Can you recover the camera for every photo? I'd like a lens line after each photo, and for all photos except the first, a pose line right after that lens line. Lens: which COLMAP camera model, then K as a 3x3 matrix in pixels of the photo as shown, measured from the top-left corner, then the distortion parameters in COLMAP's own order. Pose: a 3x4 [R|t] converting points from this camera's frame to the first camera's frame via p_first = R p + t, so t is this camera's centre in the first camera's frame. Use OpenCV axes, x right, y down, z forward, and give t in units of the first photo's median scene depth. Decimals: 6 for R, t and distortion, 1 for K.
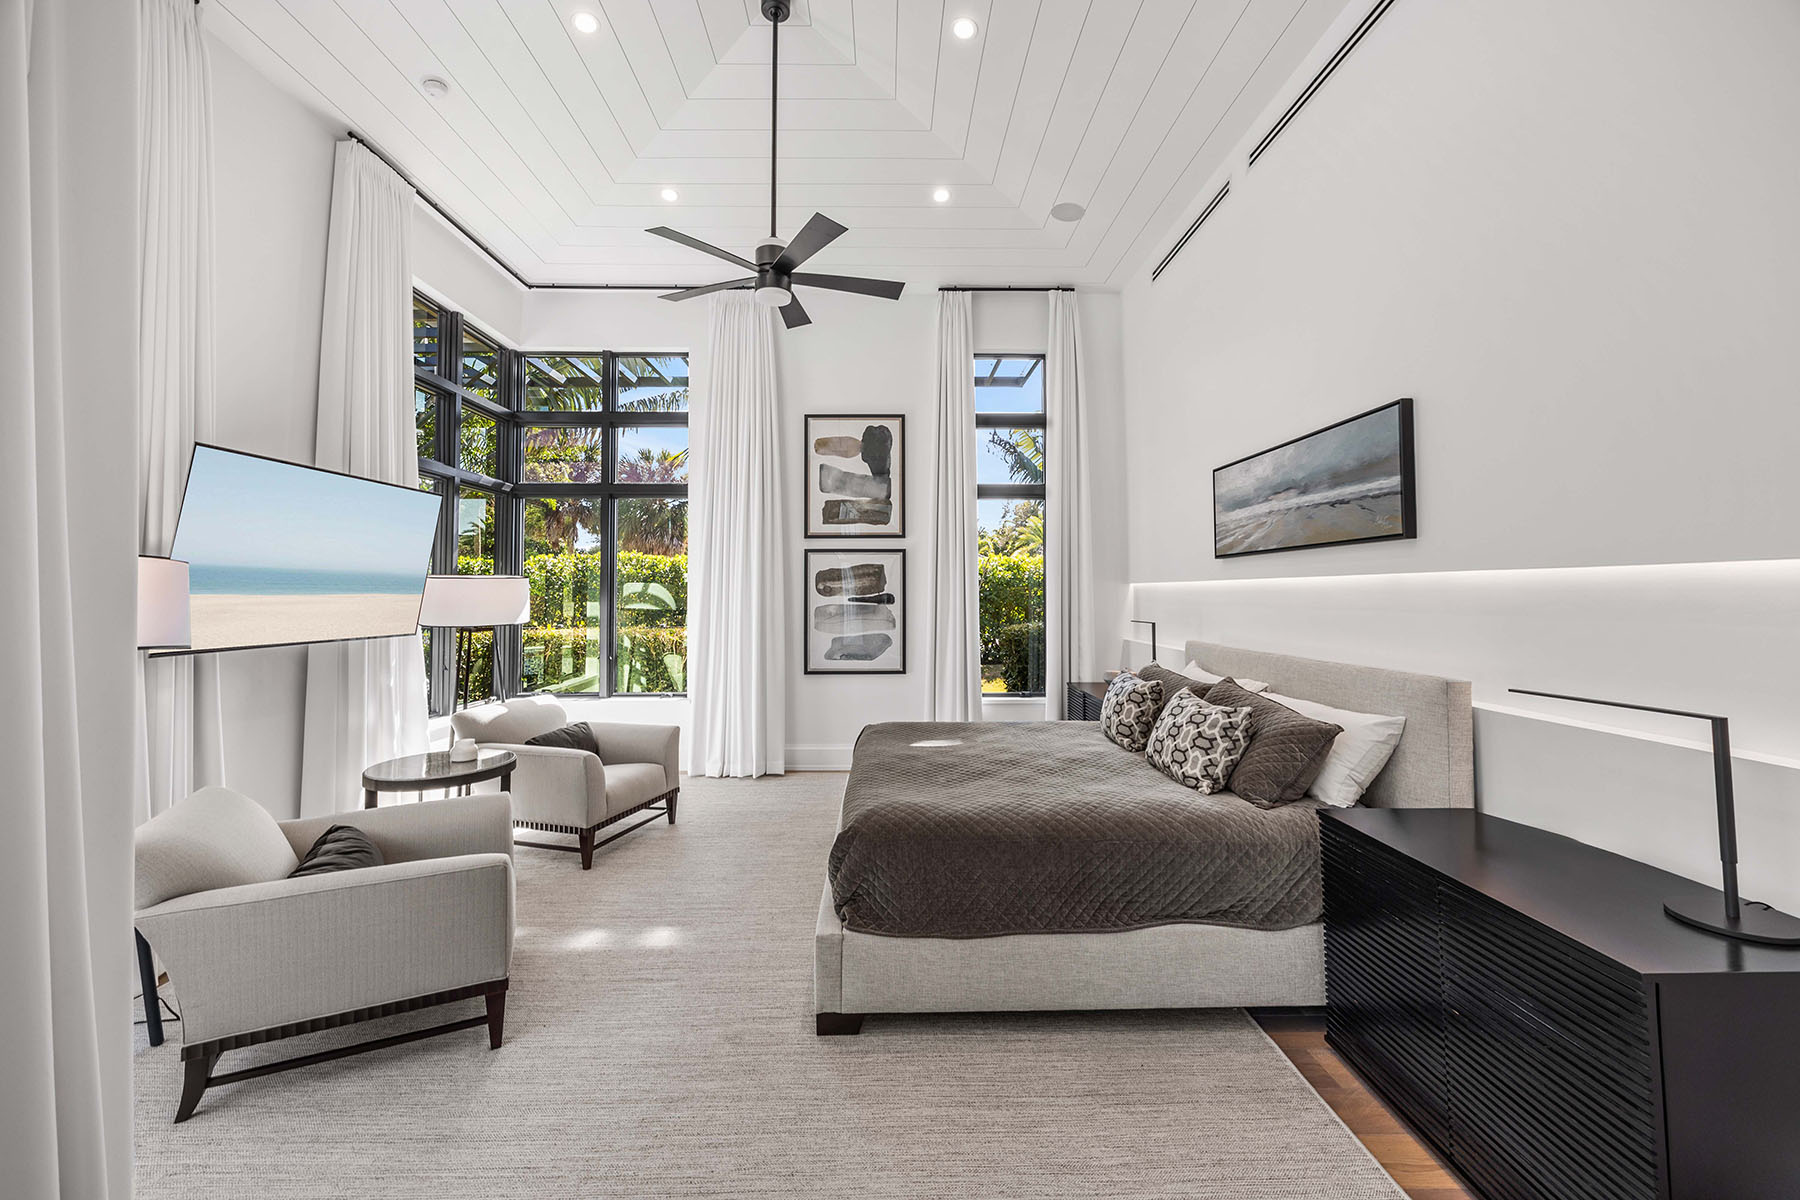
lens RADIAL K [[687.3, 0, 901.3], [0, 687.3, 585.5], [0, 0, 1]] dist [-0.003437, 0.000013]
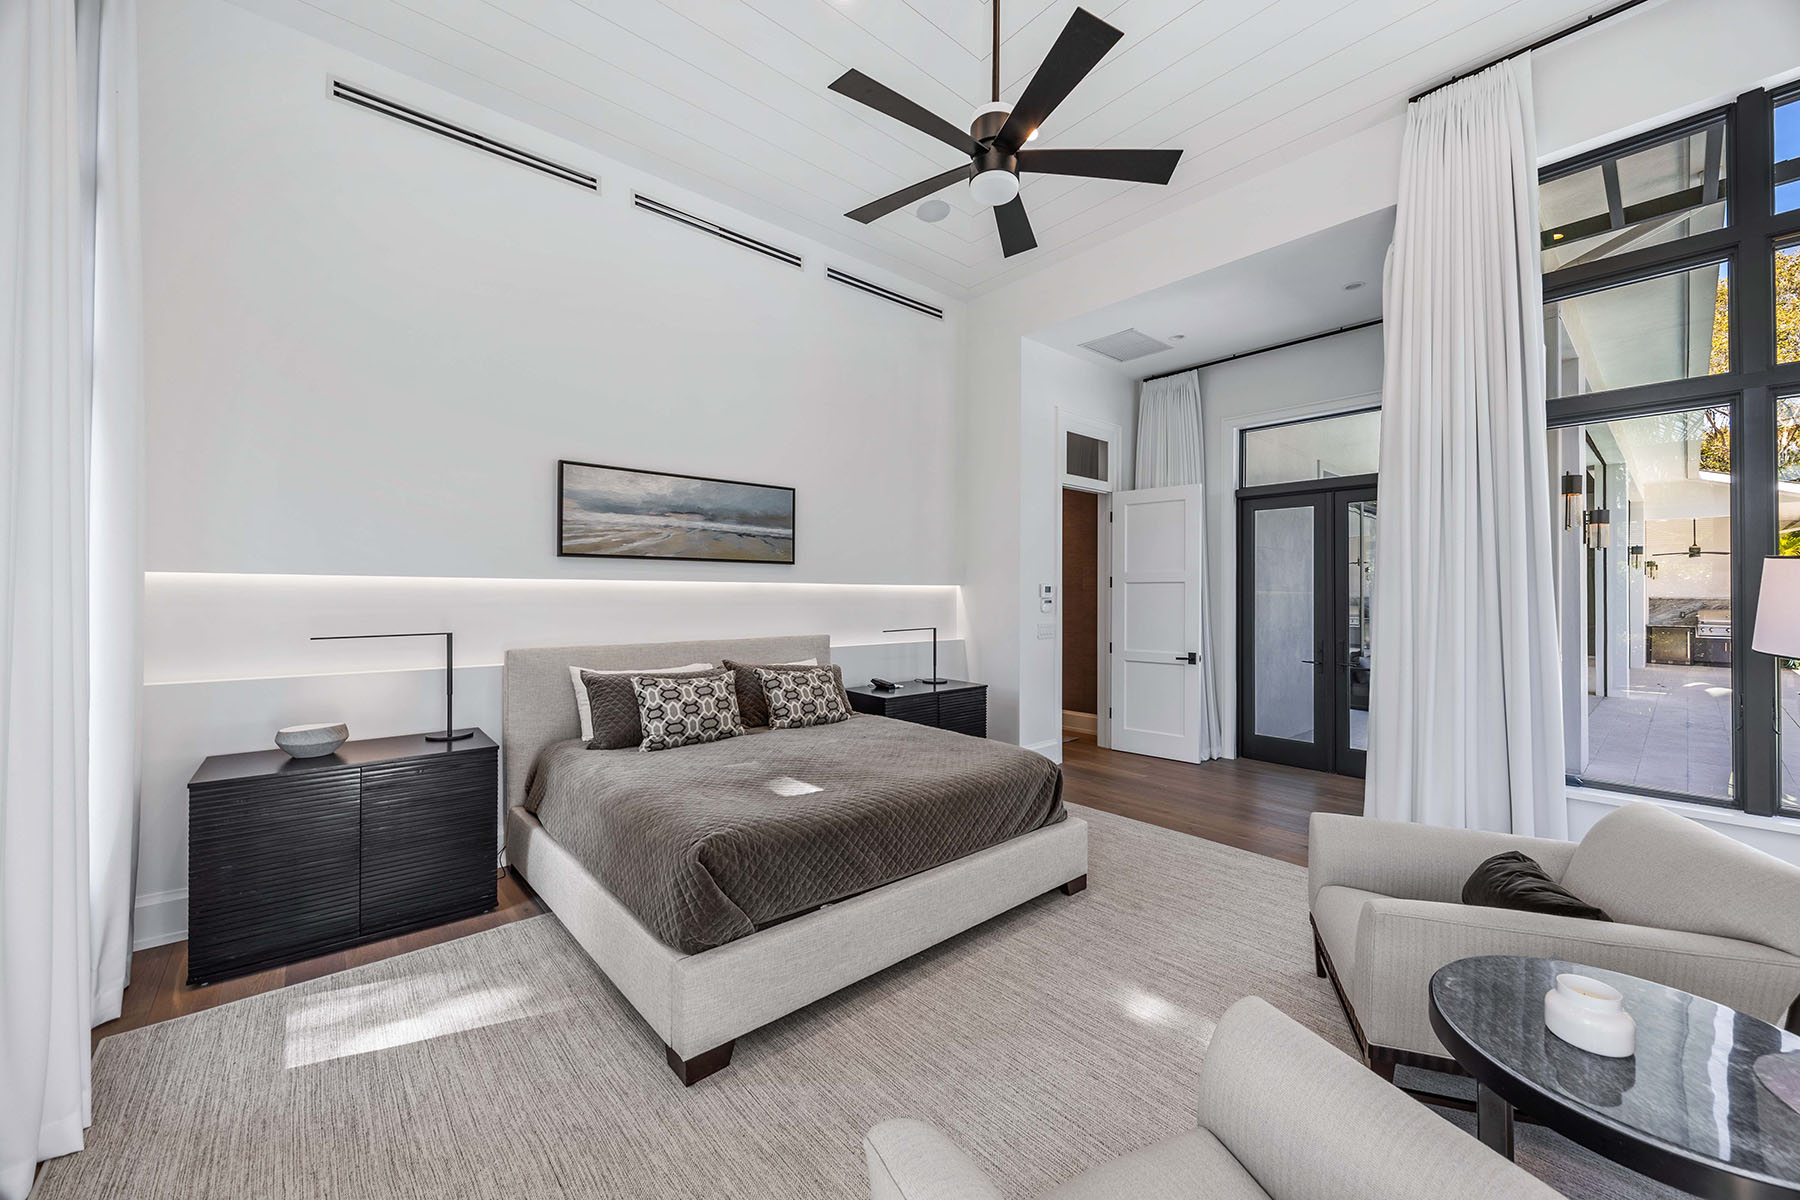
lens RADIAL K [[687.3, 0, 907.4], [0, 687.3, 602.5], [0, 0, 1]] dist [-0.003437, 0.000013]
pose [[-0.625226, -0.000203, 0.780444, -0.736008], [-0.009014, 0.999935, -0.006961, 0.034162], [-0.780392, -0.011387, -0.625187, 1.591199]]
